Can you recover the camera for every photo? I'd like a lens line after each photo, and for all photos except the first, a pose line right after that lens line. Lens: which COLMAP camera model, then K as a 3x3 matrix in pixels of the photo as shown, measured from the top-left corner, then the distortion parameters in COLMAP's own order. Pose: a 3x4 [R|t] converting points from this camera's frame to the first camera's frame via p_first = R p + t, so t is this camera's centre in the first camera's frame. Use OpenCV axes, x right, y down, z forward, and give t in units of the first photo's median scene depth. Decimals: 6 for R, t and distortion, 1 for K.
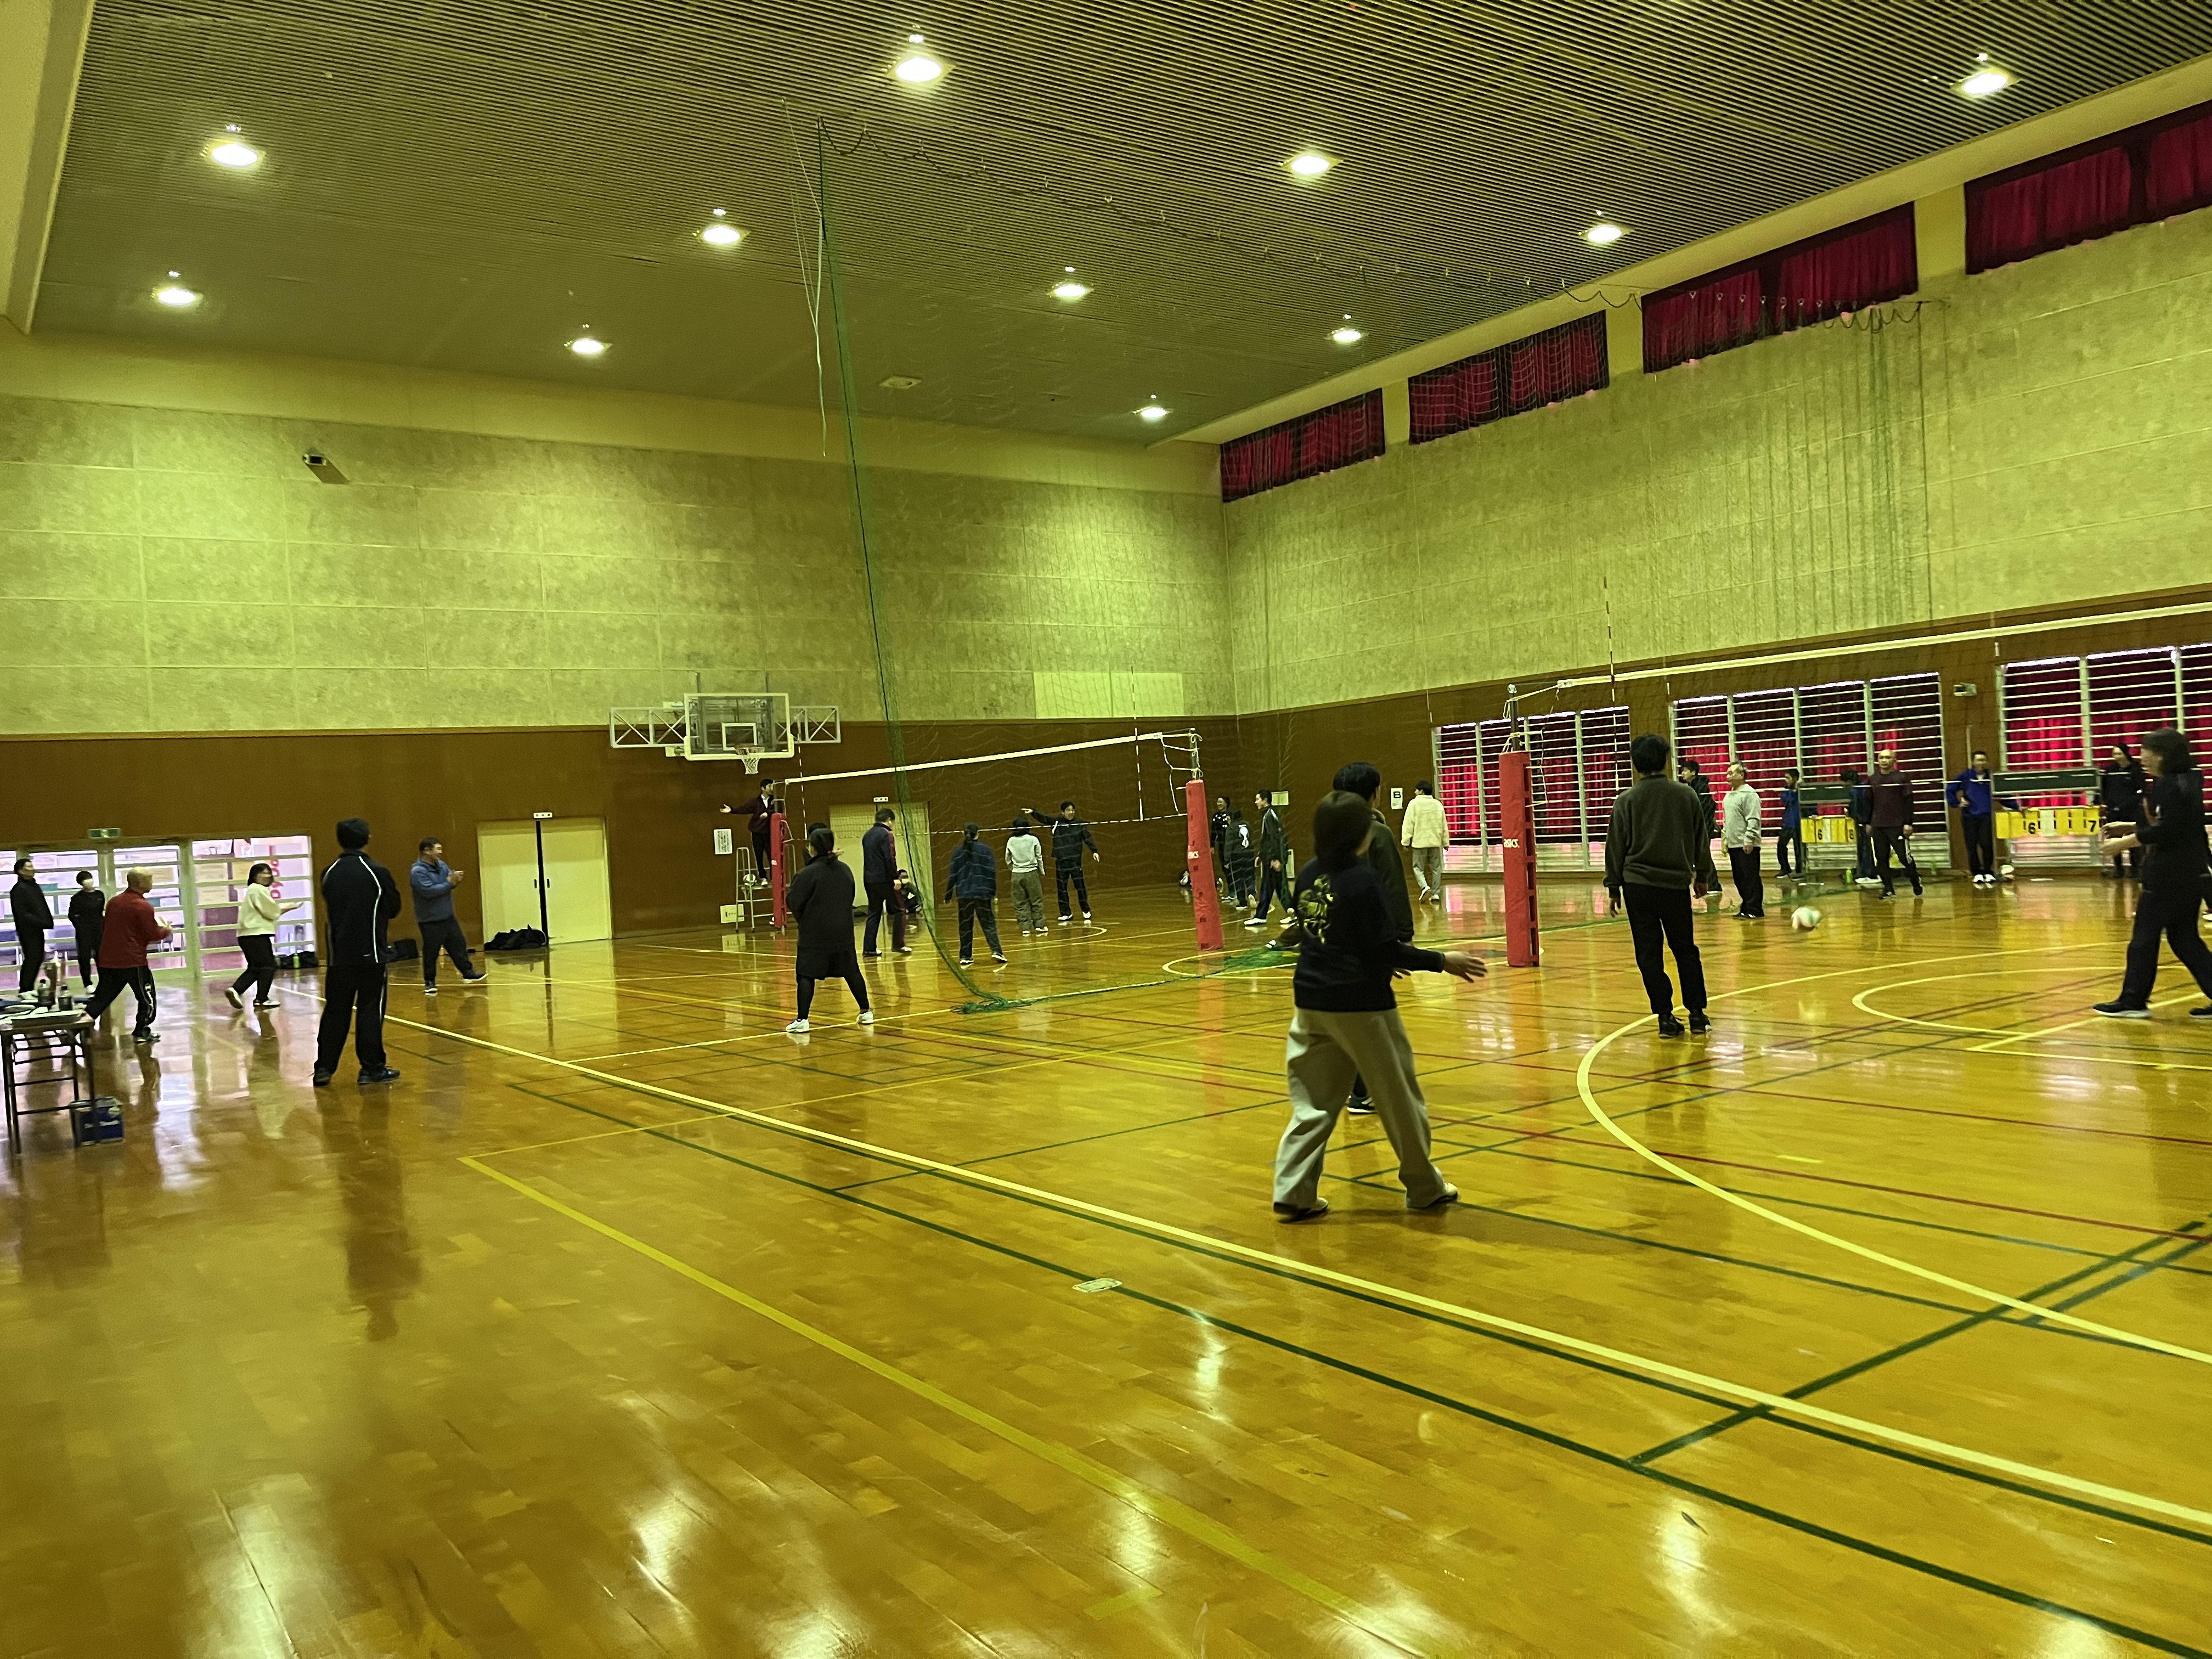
lens RADIAL K [[1659.3, 0, 1121.0], [0, 1659.3, 823.8], [0, 0, 1]] dist [0.044194, -0.033613]
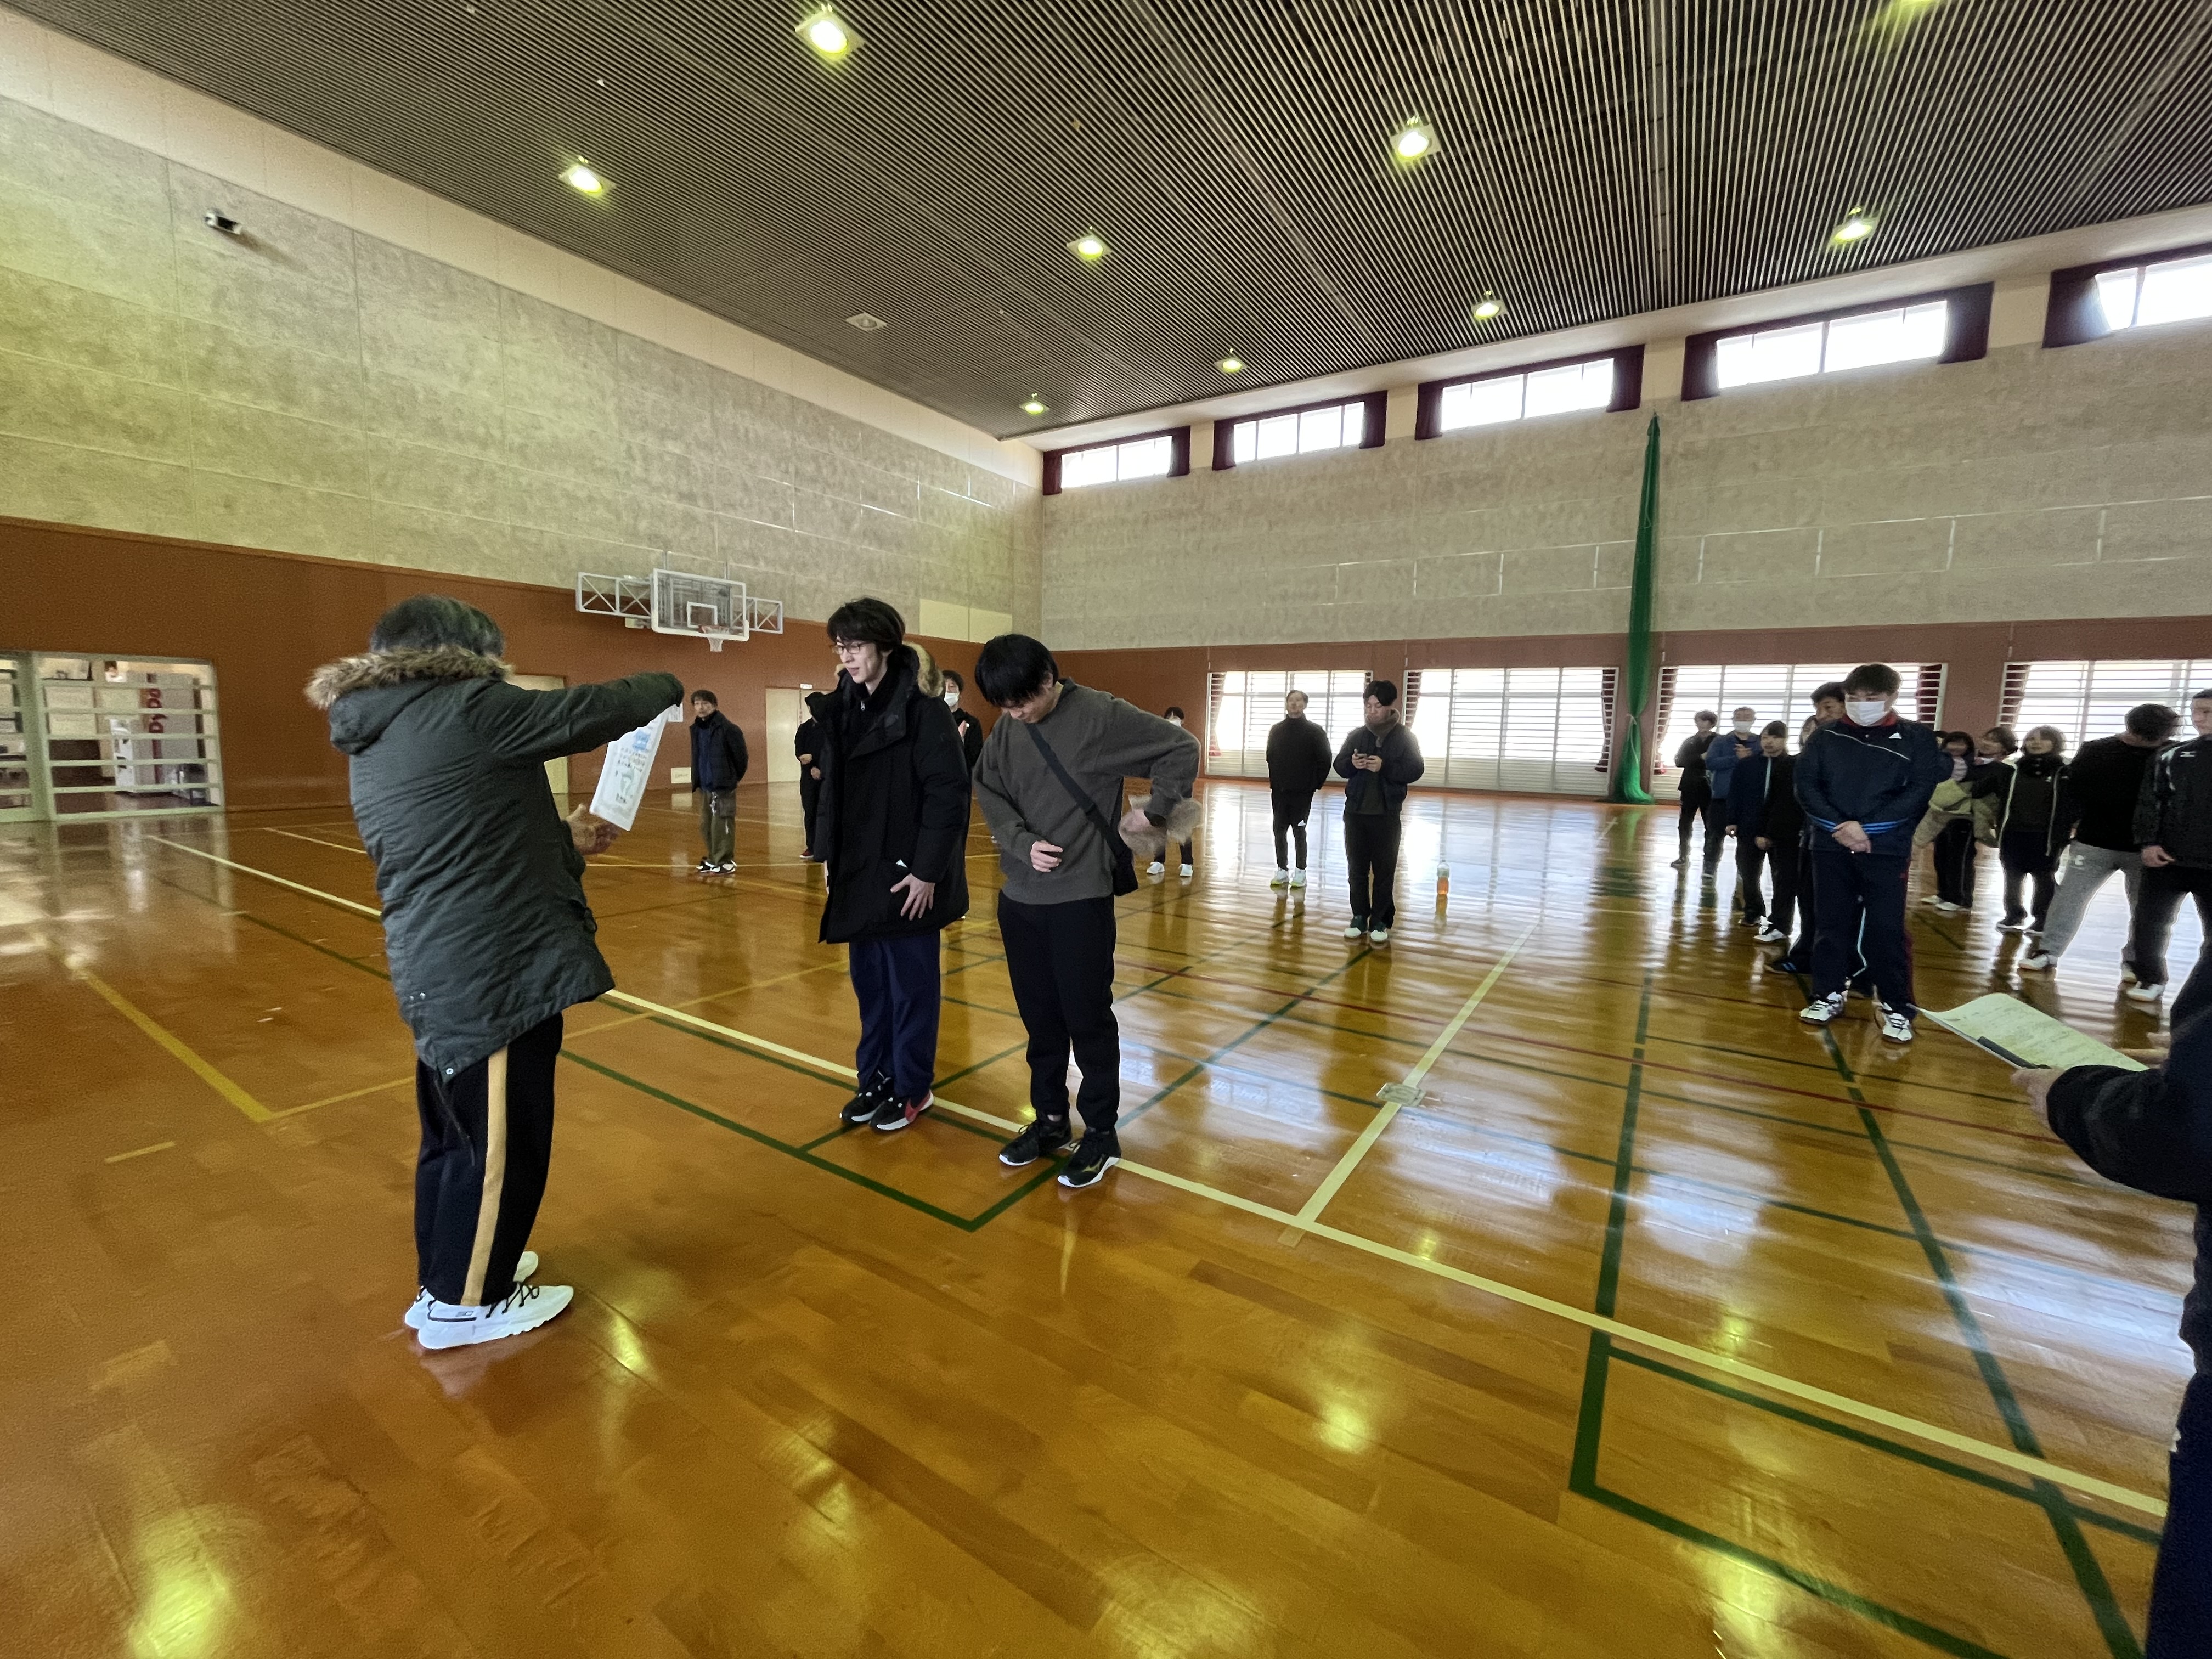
lens RADIAL K [[893.2, 0, 1111.7], [0, 893.2, 815.2], [0, 0, 1]] dist [-0.002029, -0.000252]
pose [[0.925623, 0.041748, 0.376136, -0.199685], [-0.076625, 0.993985, 0.078242, 0.011541], [-0.370607, -0.101244, 0.923255, 0.346826]]
